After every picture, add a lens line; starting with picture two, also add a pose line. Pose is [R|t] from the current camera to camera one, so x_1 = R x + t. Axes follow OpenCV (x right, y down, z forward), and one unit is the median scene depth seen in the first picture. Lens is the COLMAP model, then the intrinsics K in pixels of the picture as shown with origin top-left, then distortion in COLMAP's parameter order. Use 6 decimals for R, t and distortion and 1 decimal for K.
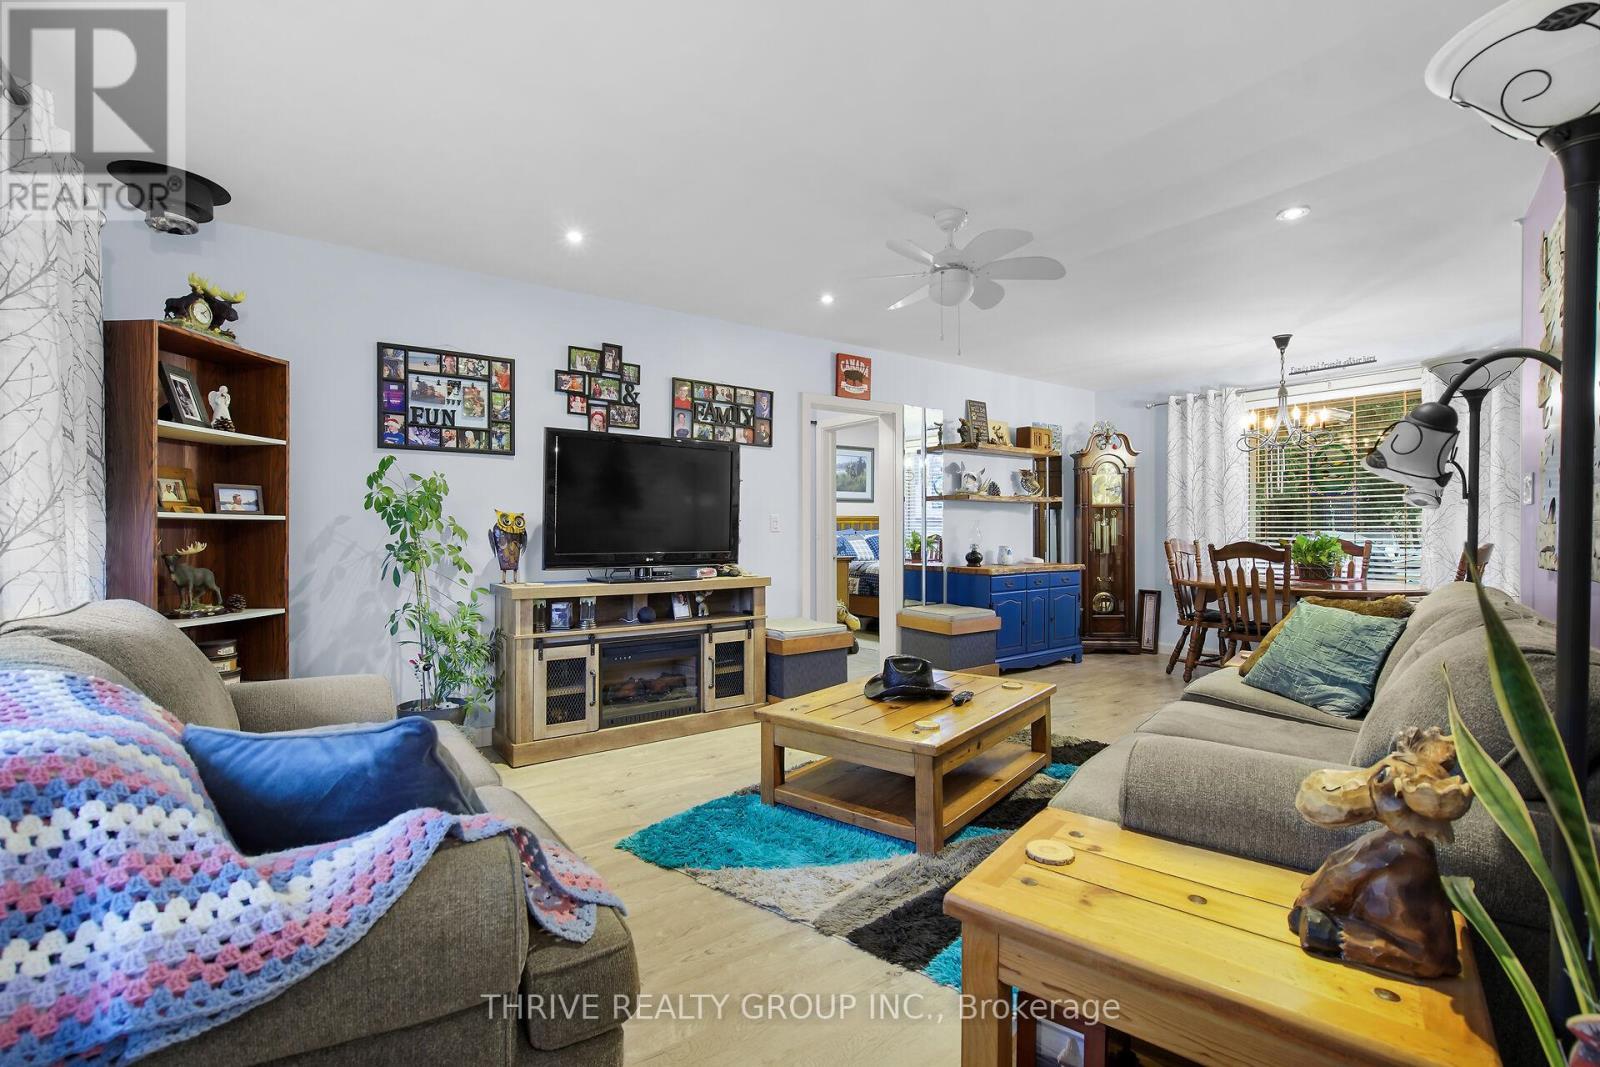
lens RADIAL K [[745.9, 0, 800.0], [0, 745.9, 533.5], [0, 0, 1]] dist [-0.001038, 0.000900]
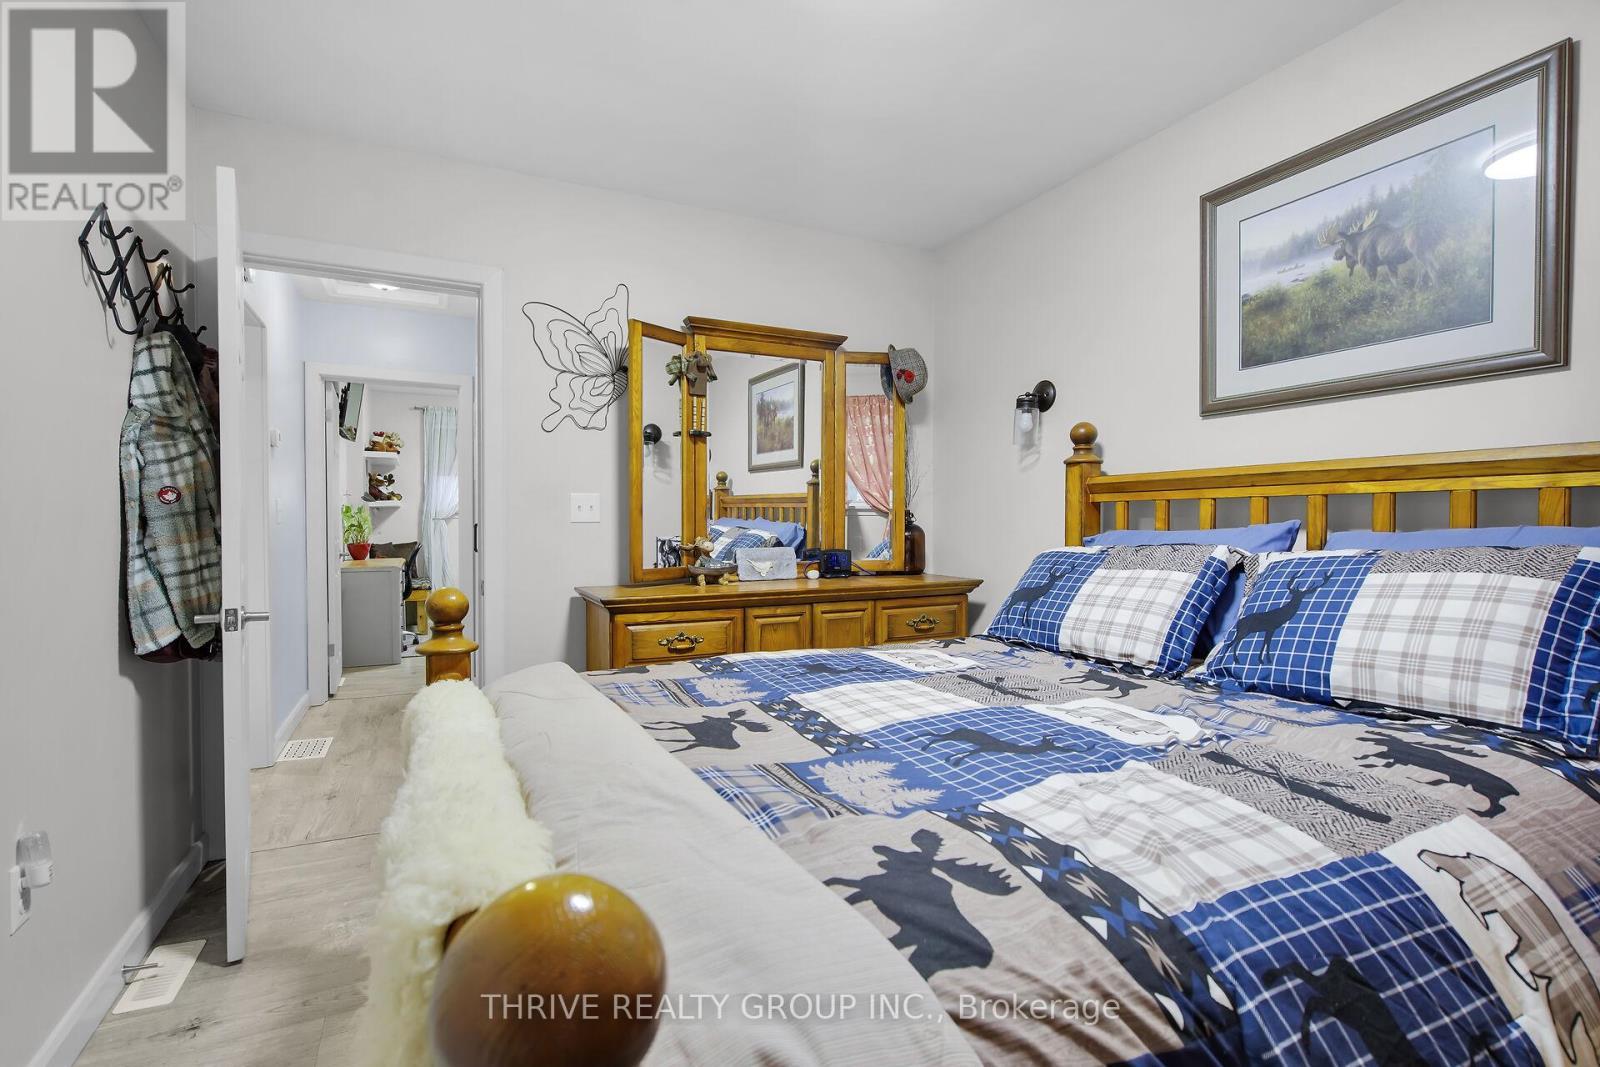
lens RADIAL K [[745.9, 0, 800.0], [0, 745.9, 533.5], [0, 0, 1]] dist [-0.001038, 0.000900]
pose [[-0.186170, 0.016463, -0.982380, 0.307548], [-0.007364, 0.999808, 0.018151, -0.004745], [0.982490, 0.010613, -0.186013, 0.883664]]
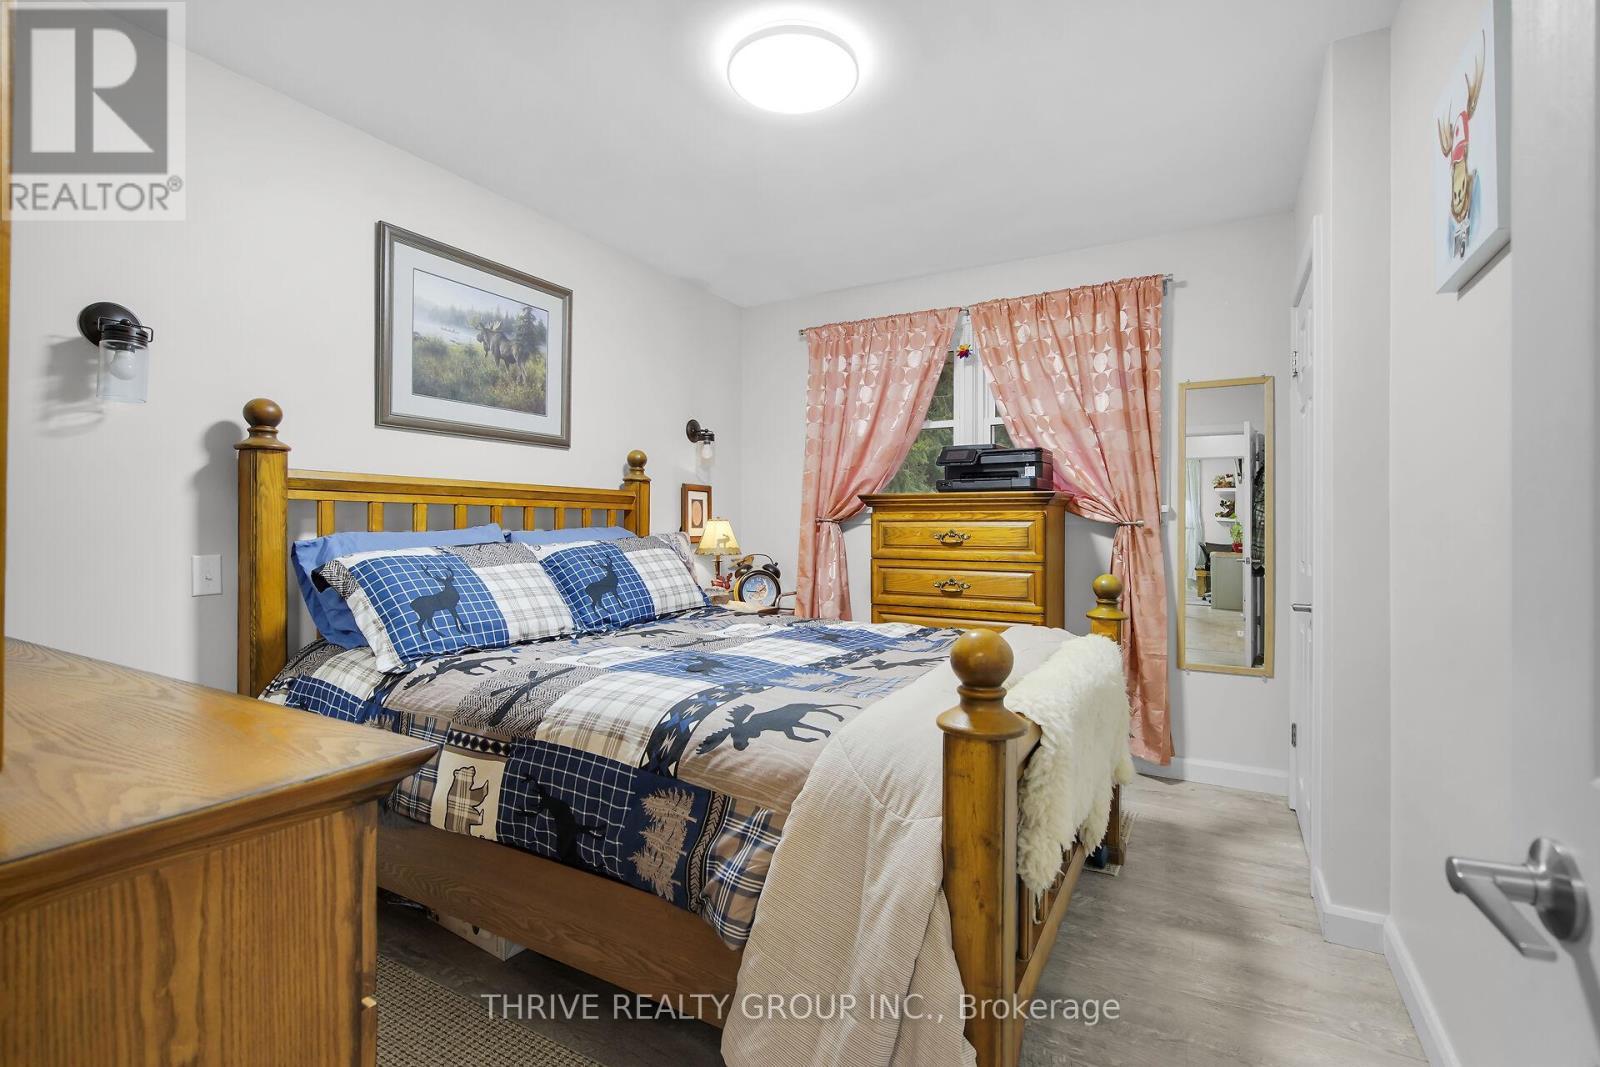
lens RADIAL K [[745.9, 0, 800.0], [0, 745.9, 533.5], [0, 0, 1]] dist [-0.001038, 0.000900]
pose [[0.918042, 0.002613, 0.396474, 0.061490], [-0.002618, 0.999996, -0.000527, -0.001946], [-0.396474, -0.000555, 0.918046, 0.656882]]
